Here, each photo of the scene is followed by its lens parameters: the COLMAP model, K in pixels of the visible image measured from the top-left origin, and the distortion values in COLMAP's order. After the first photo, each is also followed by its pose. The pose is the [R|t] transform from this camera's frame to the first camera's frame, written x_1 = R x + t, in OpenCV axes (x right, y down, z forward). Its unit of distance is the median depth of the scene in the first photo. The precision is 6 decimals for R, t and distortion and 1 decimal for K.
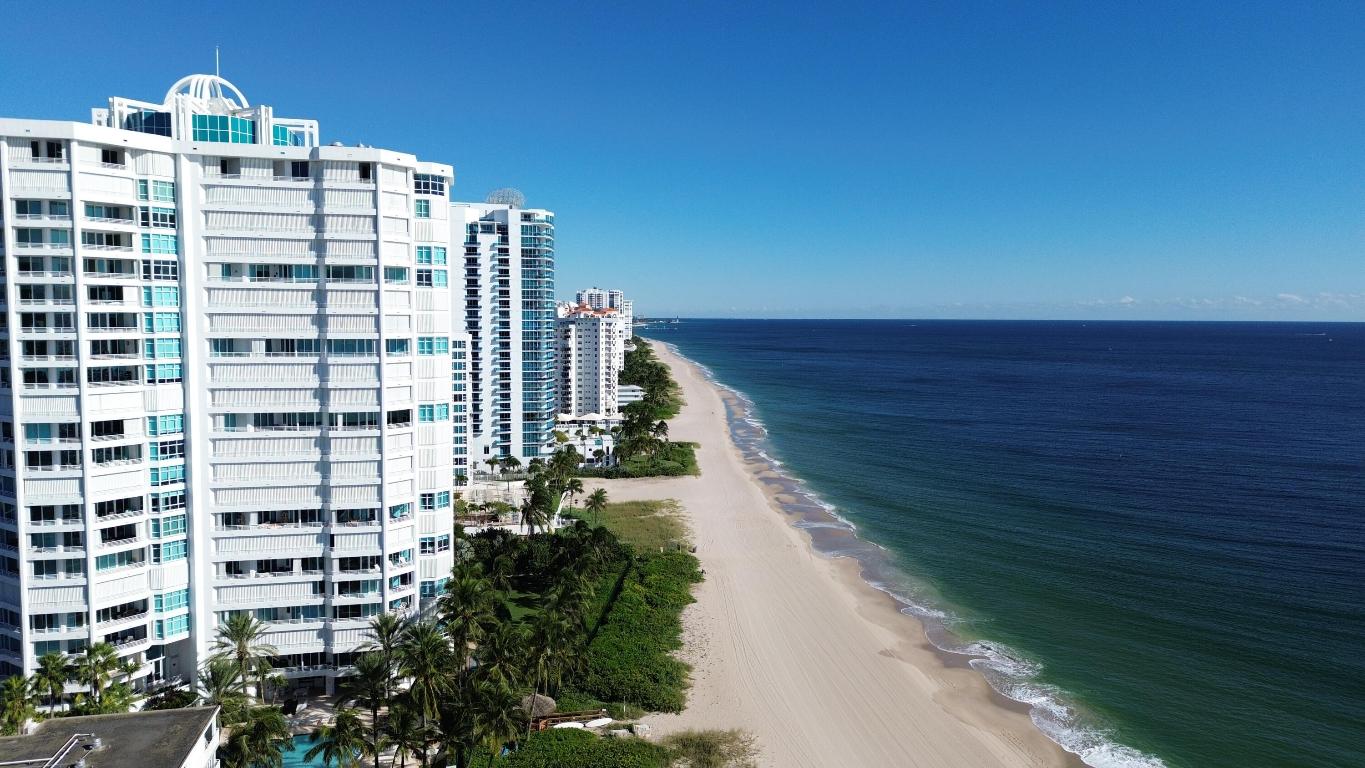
lens RADIAL K [[950.1, 0, 664.2], [0, 950.1, 394.3], [0, 0, 1]] dist [0.080141, -0.070537]
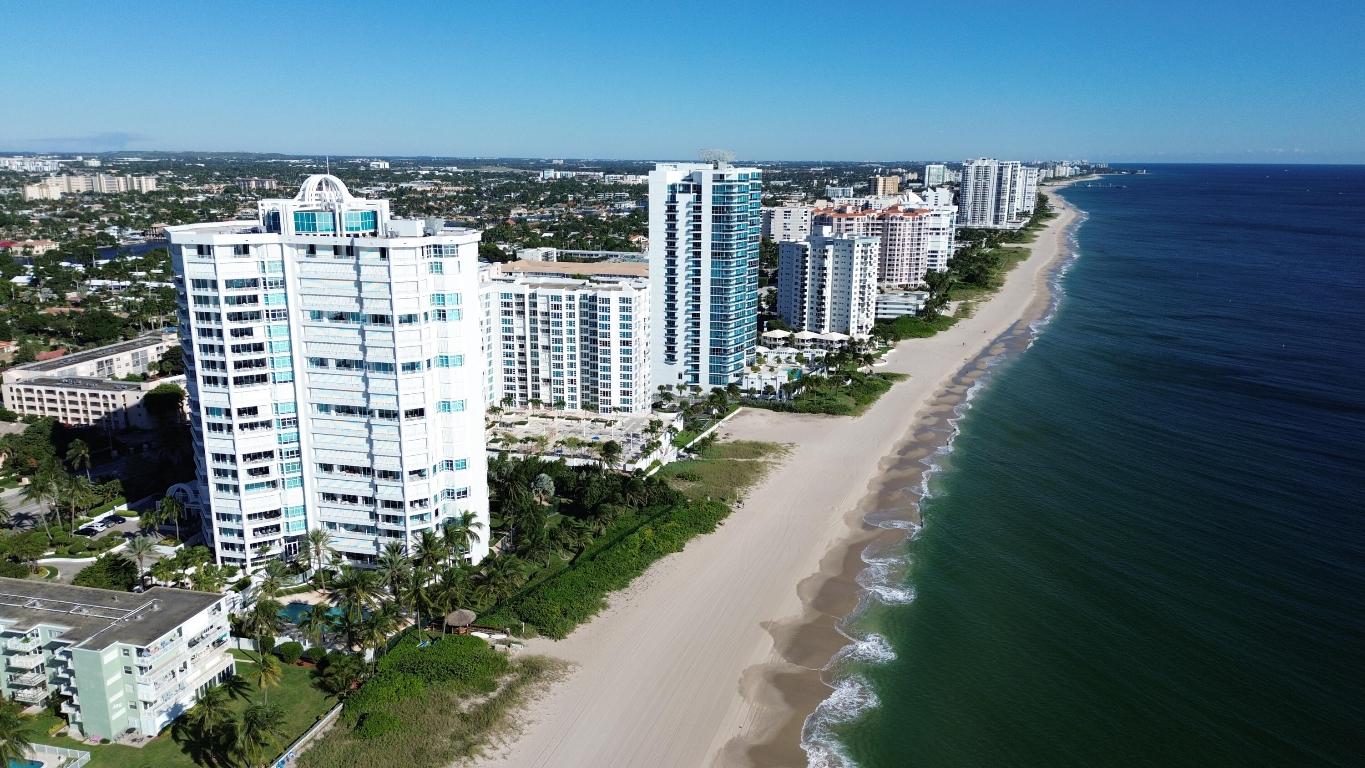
lens RADIAL K [[950.1, 0, 684.3], [0, 950.1, 383.7], [0, 0, 1]] dist [0.080141, -0.070537]
pose [[0.901775, 0.098678, -0.420790, 0.755459], [-0.034975, 0.987056, 0.156519, -0.280427], [0.430788, -0.126427, 0.893553, -0.153871]]
